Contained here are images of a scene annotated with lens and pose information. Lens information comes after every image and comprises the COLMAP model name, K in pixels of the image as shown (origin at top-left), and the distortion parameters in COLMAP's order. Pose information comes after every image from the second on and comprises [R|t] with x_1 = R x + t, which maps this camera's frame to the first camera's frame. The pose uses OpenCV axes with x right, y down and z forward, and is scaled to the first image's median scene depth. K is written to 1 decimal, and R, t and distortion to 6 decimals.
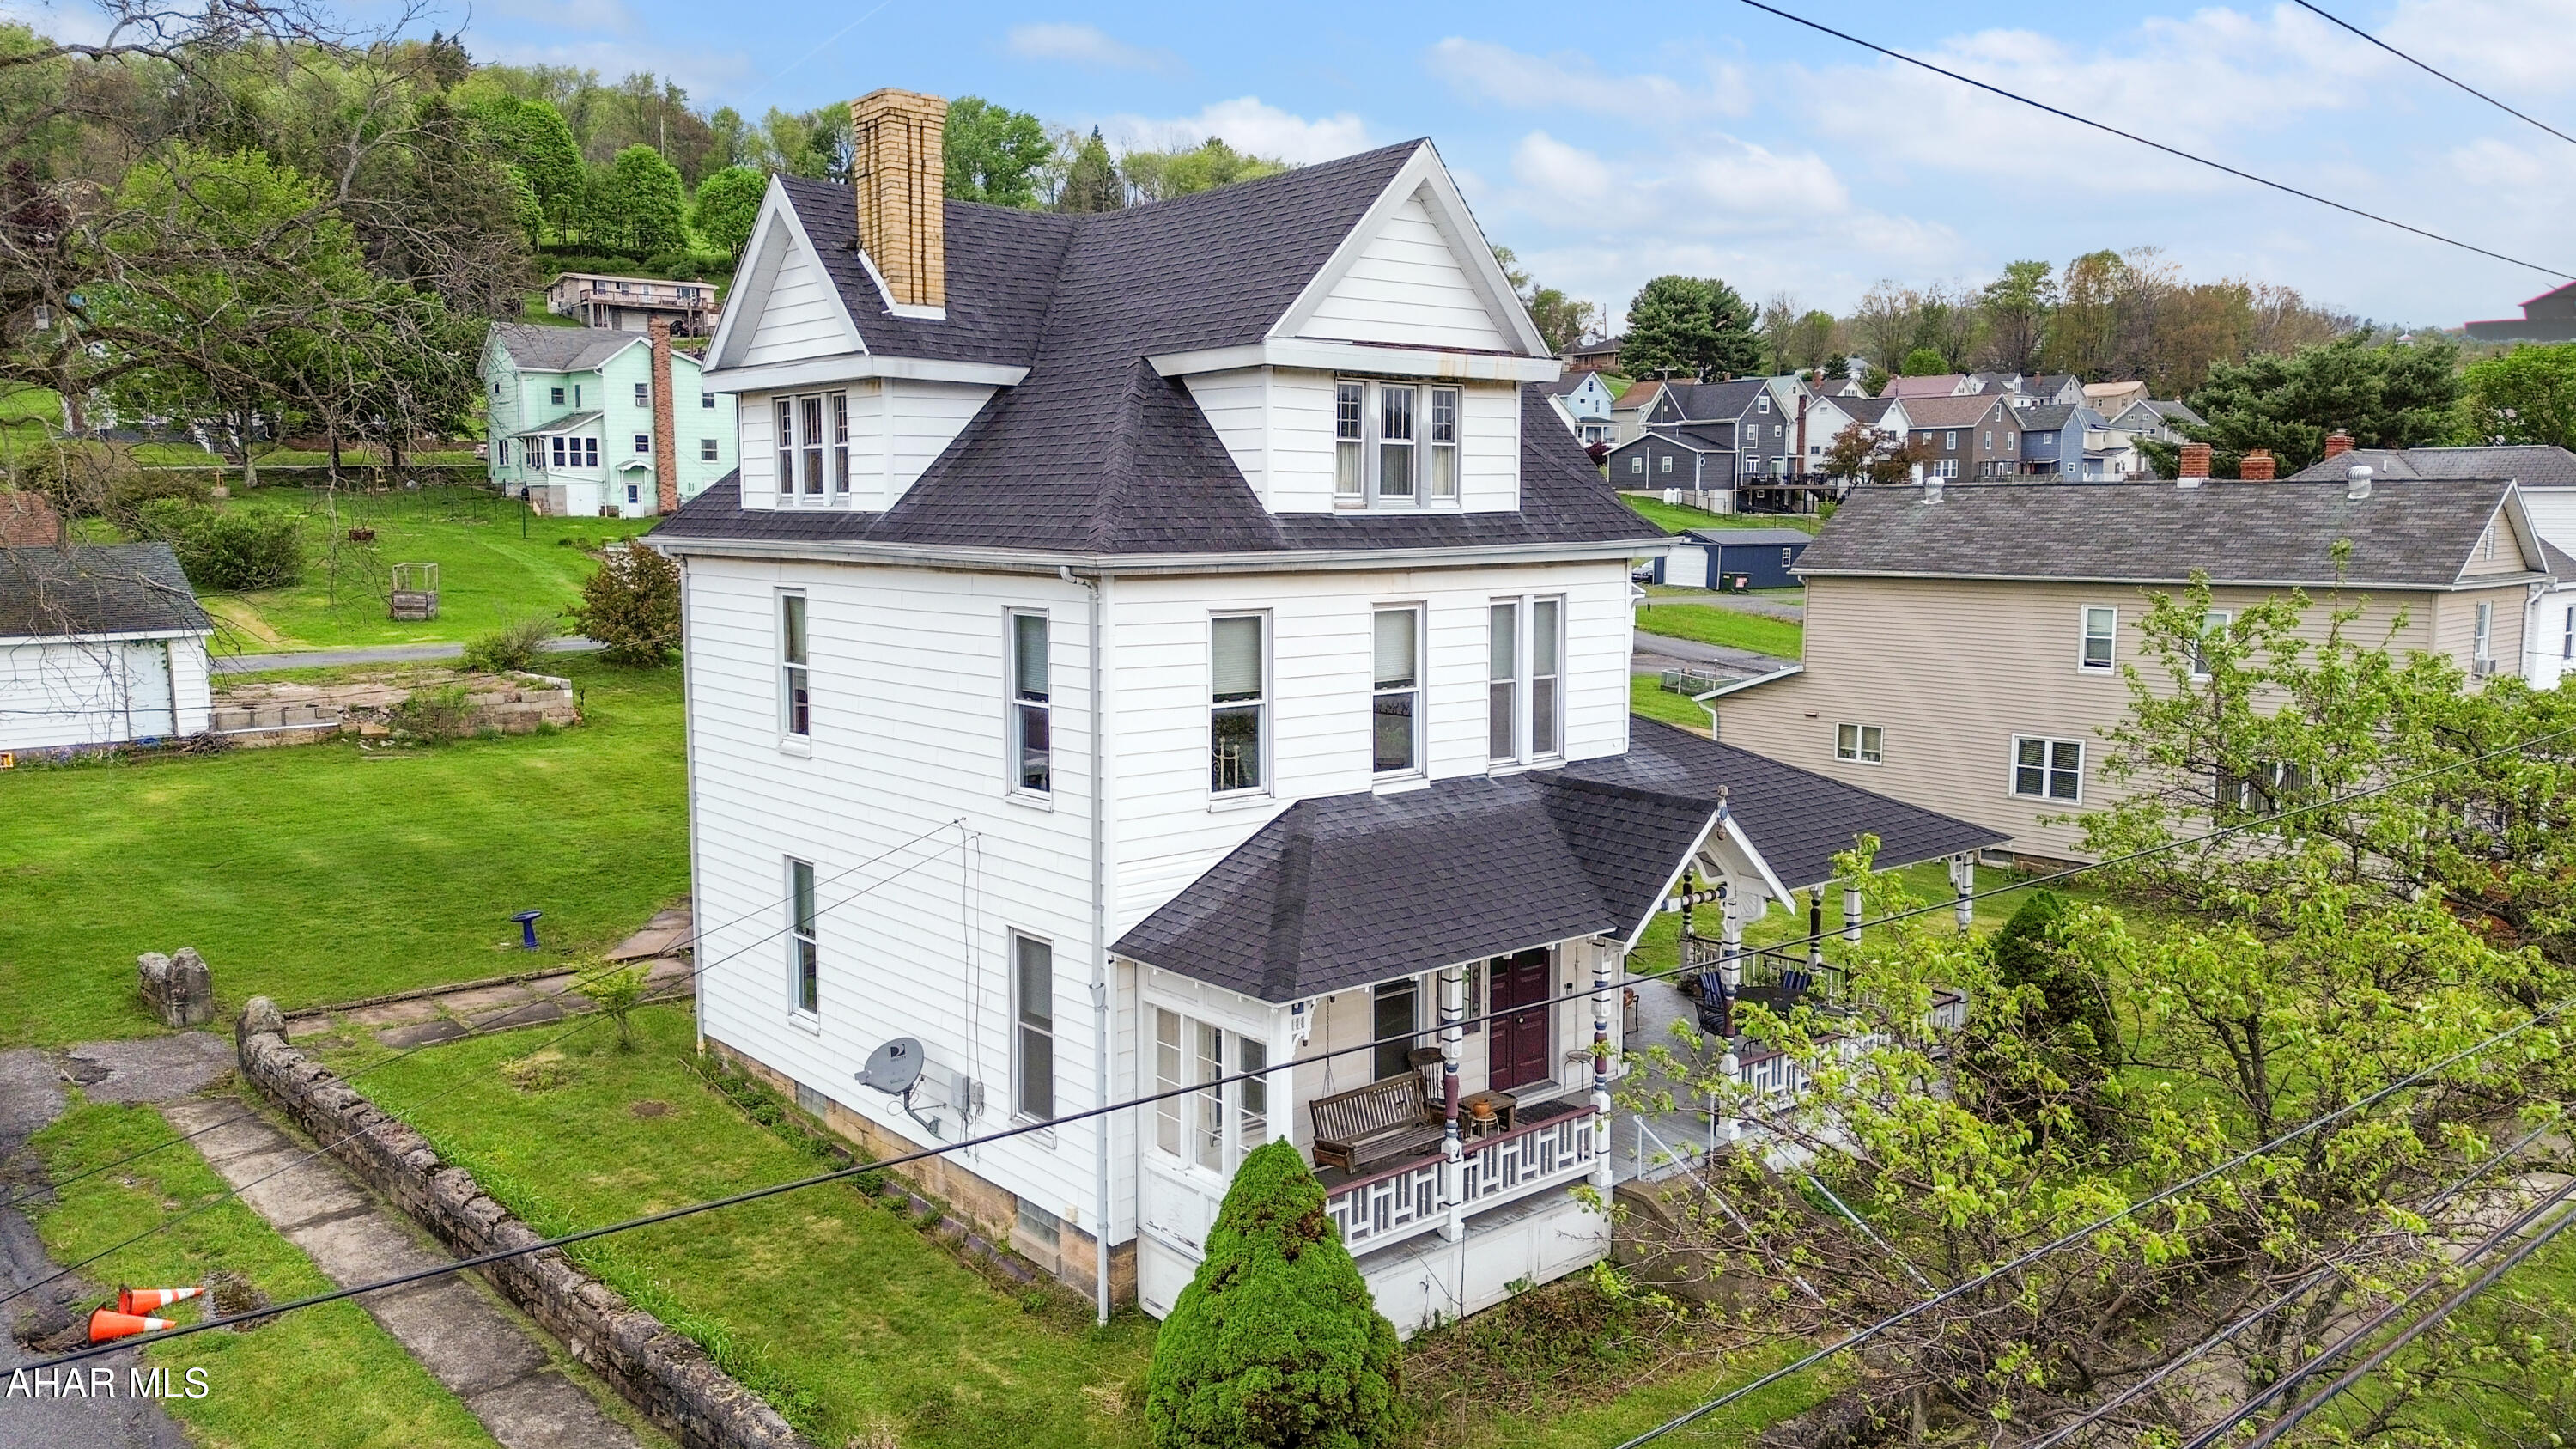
lens RADIAL K [[1845.9, 0, 1267.3], [0, 1845.9, 726.2], [0, 0, 1]] dist [0.093340, -0.089420]
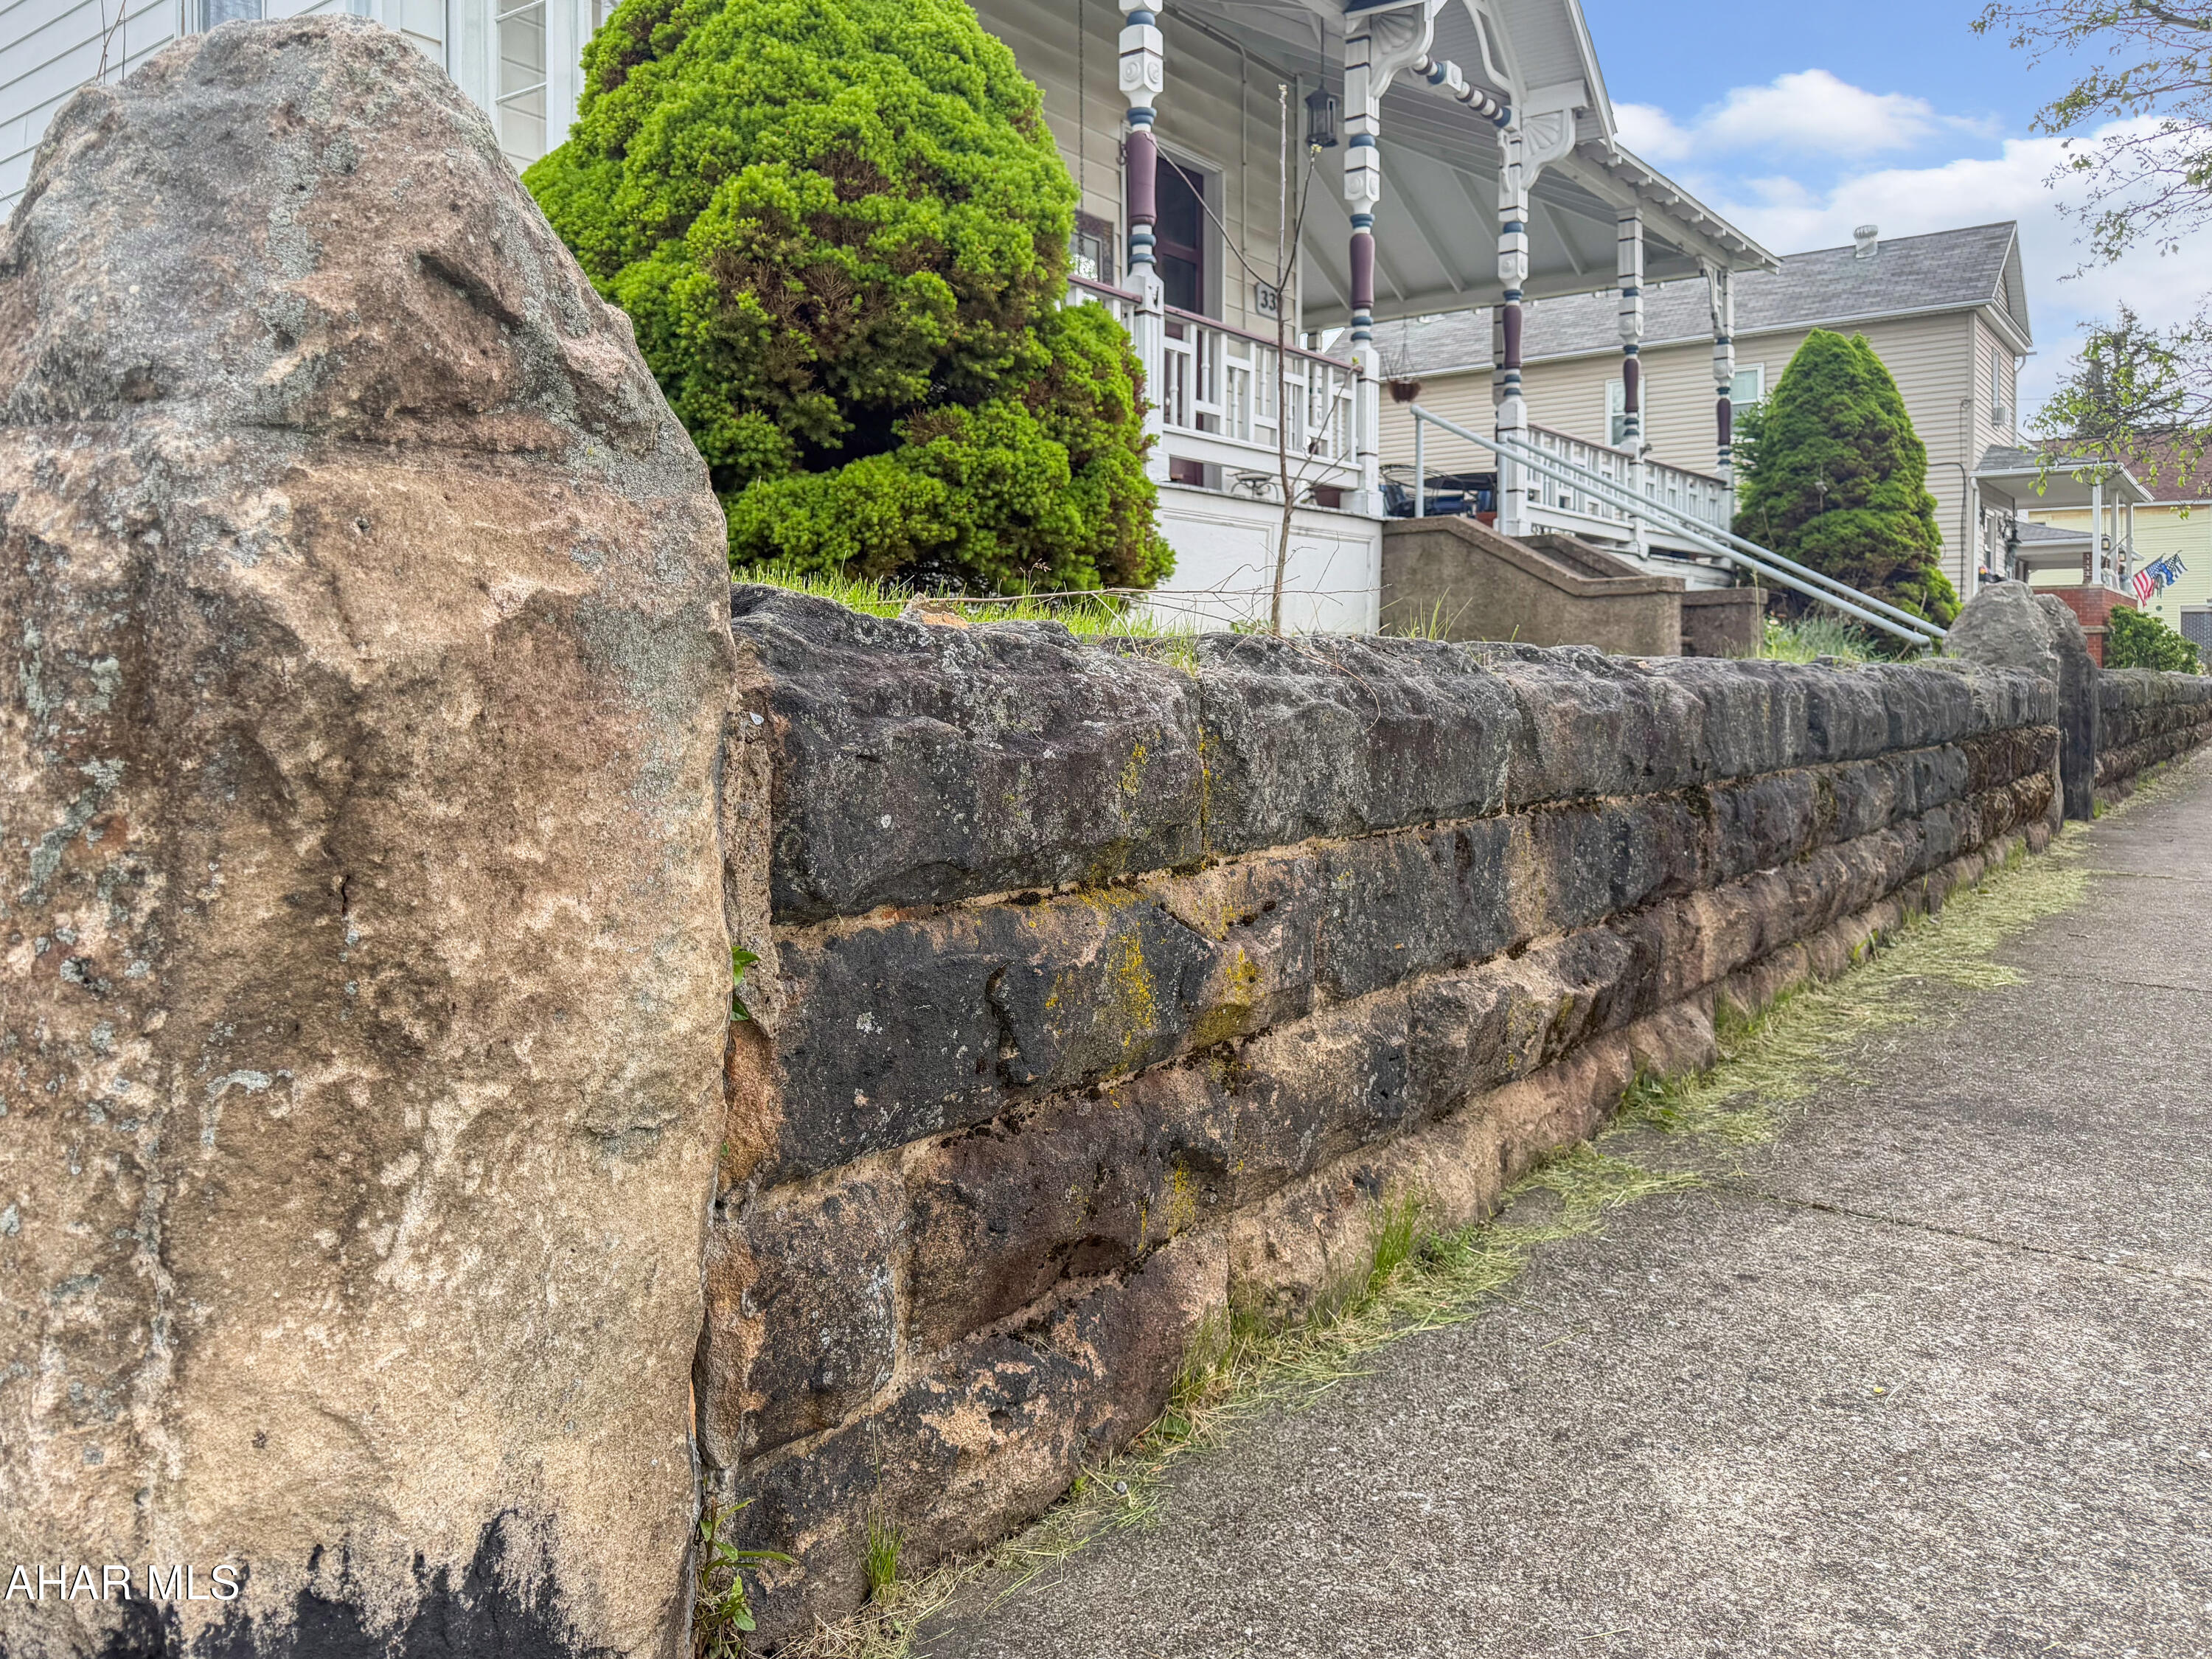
lens RADIAL K [[1626.8, 0, 1123.5], [0, 1626.8, 673.2], [0, 0, 1]] dist [0.156483, -0.282051]
pose [[0.970537, -0.005051, 0.240899, -0.006929], [0.035370, 0.991936, -0.121702, 0.270671], [-0.238342, 0.126637, 0.962889, 0.430962]]
